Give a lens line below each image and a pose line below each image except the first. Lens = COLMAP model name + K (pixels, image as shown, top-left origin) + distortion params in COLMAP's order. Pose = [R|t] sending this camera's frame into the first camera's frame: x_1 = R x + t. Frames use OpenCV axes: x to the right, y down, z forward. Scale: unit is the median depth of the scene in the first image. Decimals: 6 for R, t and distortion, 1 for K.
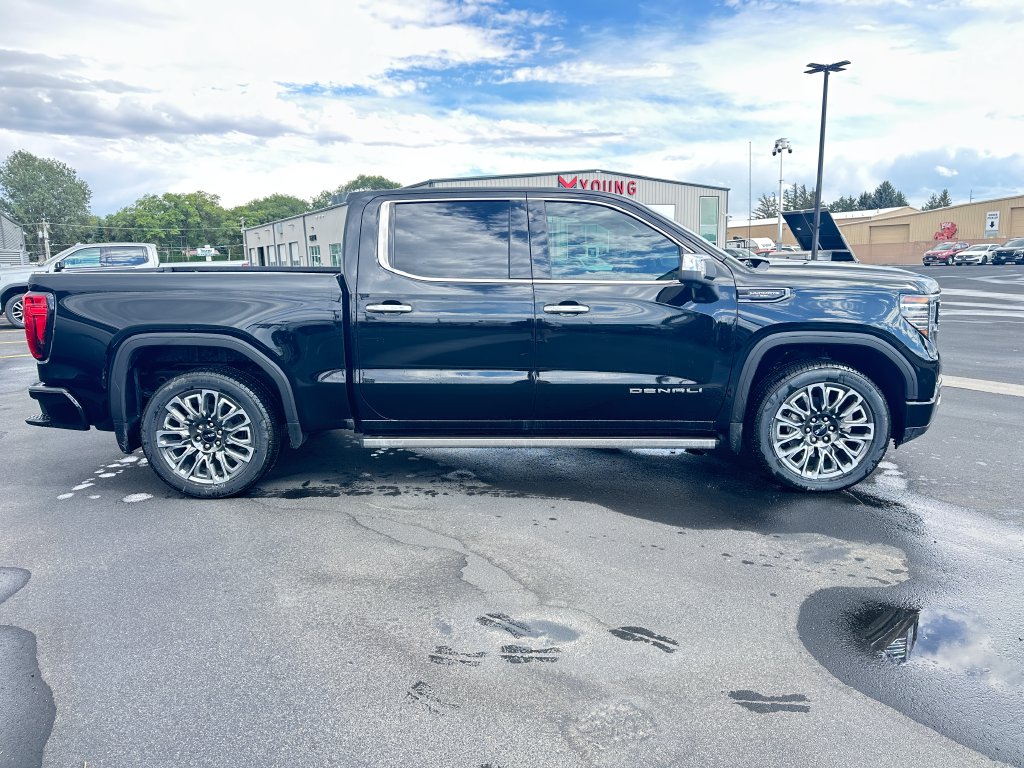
lens RADIAL K [[725.0, 0, 517.7], [0, 725.0, 387.6], [0, 0, 1]] dist [0.071823, -0.079790]
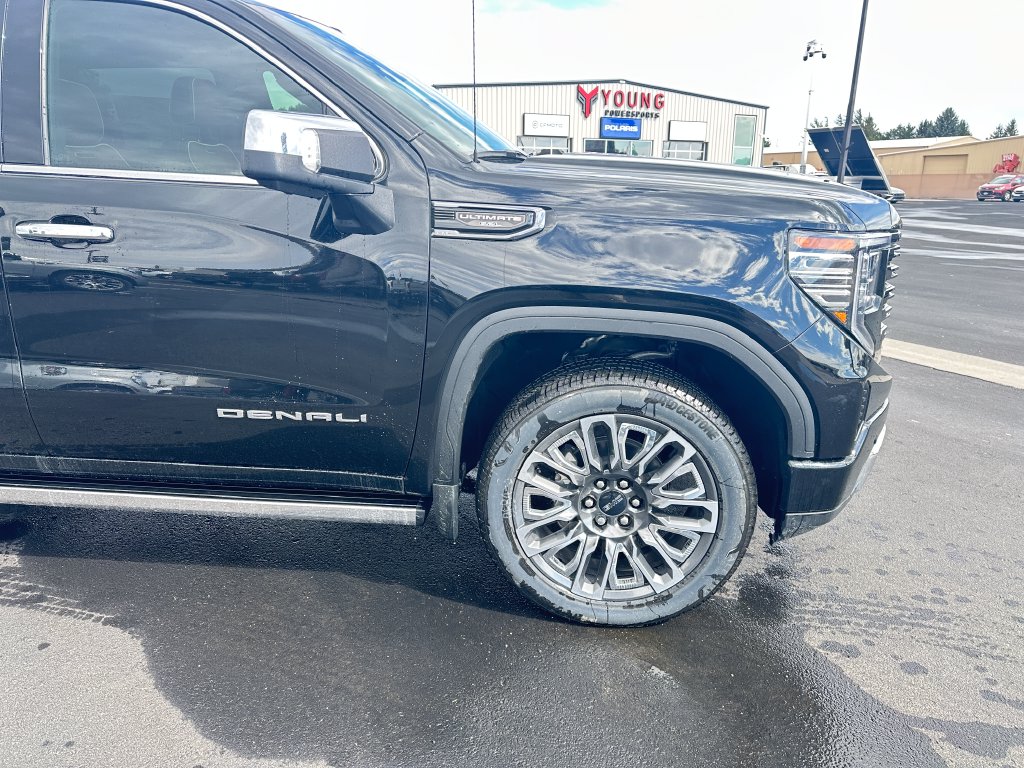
lens RADIAL K [[717.9, 0, 512.0], [0, 717.9, 384.0], [0, 0, 1]] dist [0.008346, -0.004157]
pose [[0.997101, 0.050810, -0.056638, 0.368465], [-0.044715, 0.993559, 0.104121, -0.069111], [0.061563, -0.101287, 0.992951, 0.526327]]
